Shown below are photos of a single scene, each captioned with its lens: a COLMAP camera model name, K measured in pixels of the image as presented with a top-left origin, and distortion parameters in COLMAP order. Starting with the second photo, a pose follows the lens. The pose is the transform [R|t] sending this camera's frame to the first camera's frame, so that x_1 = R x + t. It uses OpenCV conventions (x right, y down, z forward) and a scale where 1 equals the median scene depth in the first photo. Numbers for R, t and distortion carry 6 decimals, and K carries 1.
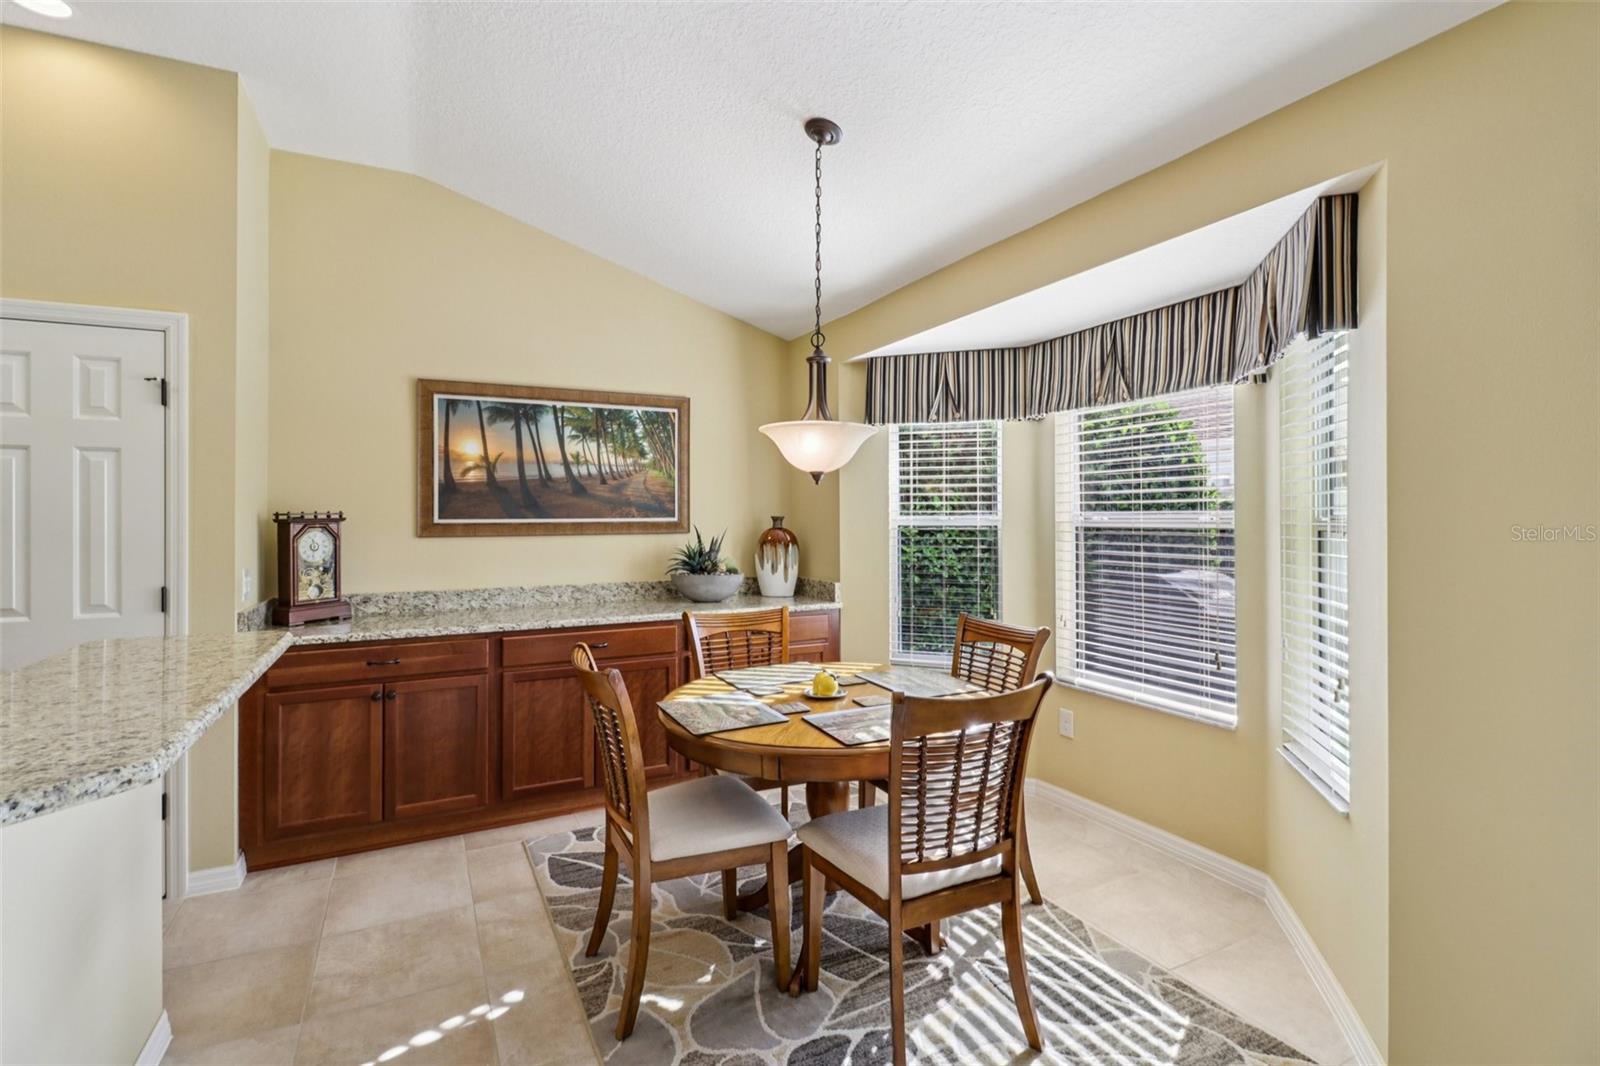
lens RADIAL K [[746.8, 0, 798.5], [0, 746.8, 511.5], [0, 0, 1]] dist [0.021244, -0.018041]
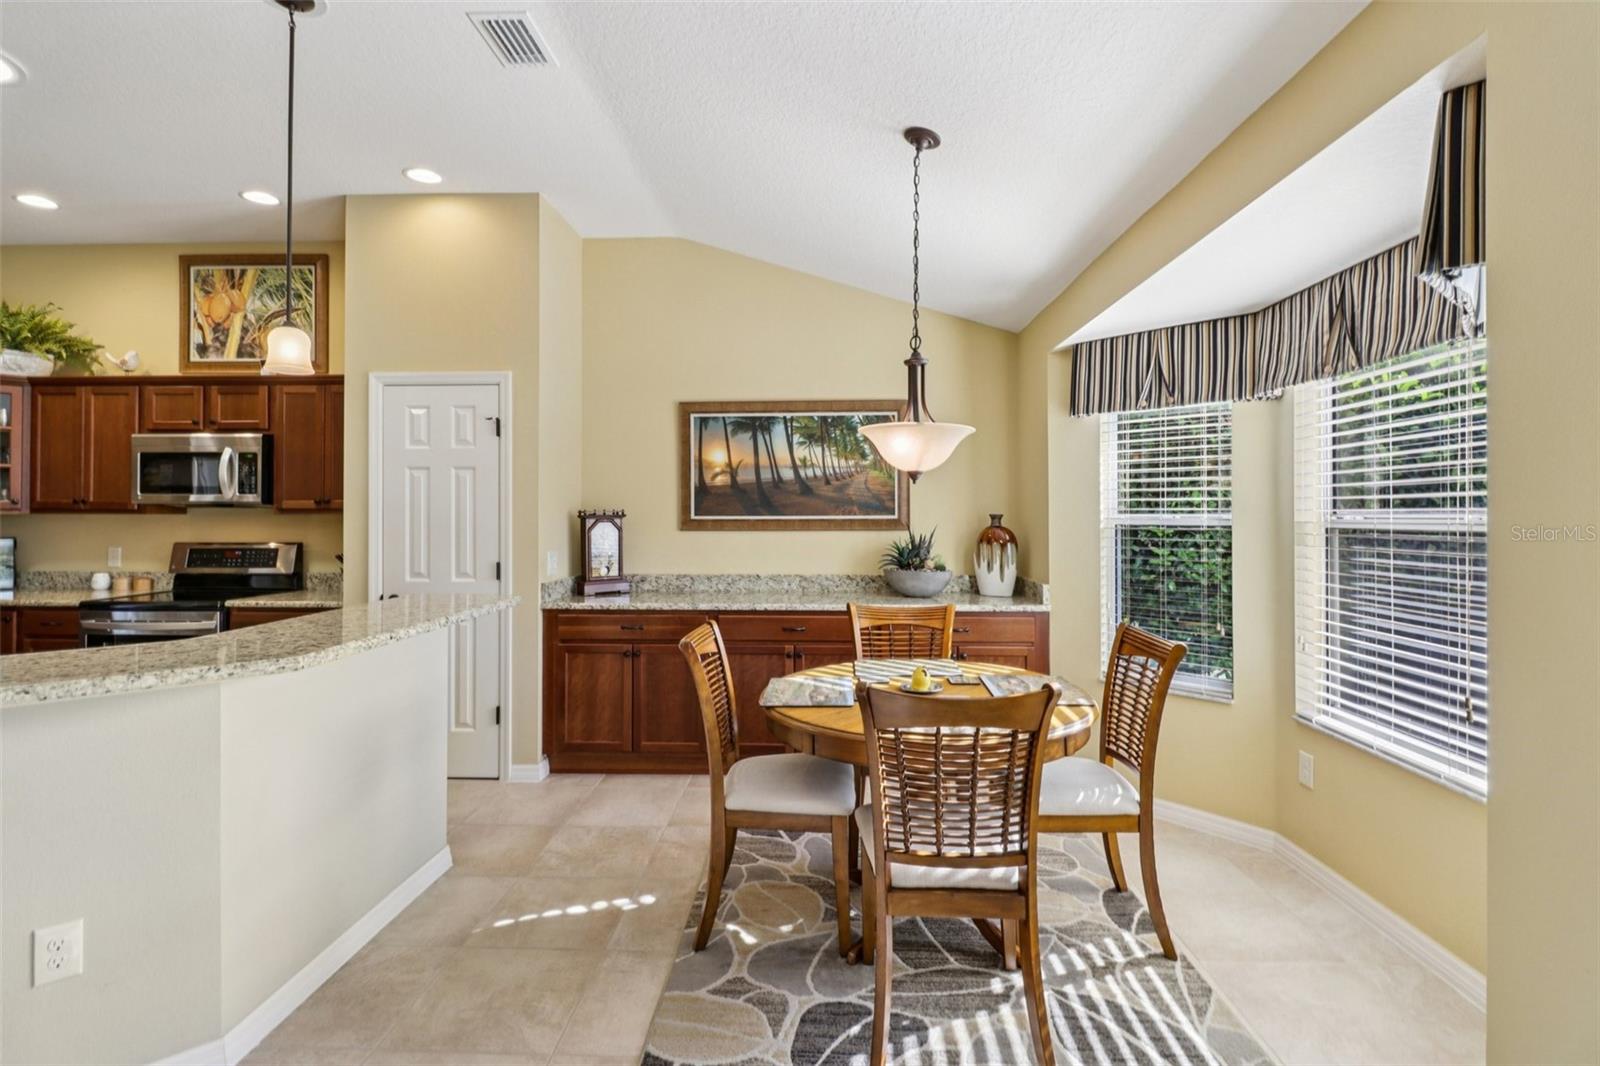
lens RADIAL K [[749.4, 0, 799.2], [0, 749.4, 508.9], [0, 0, 1]] dist [0.020324, -0.017292]
pose [[0.873488, -0.001138, -0.486845, 0.263858], [0.000897, 0.999999, -0.000727, -0.000206], [0.486845, 0.000199, 0.873488, 0.016796]]
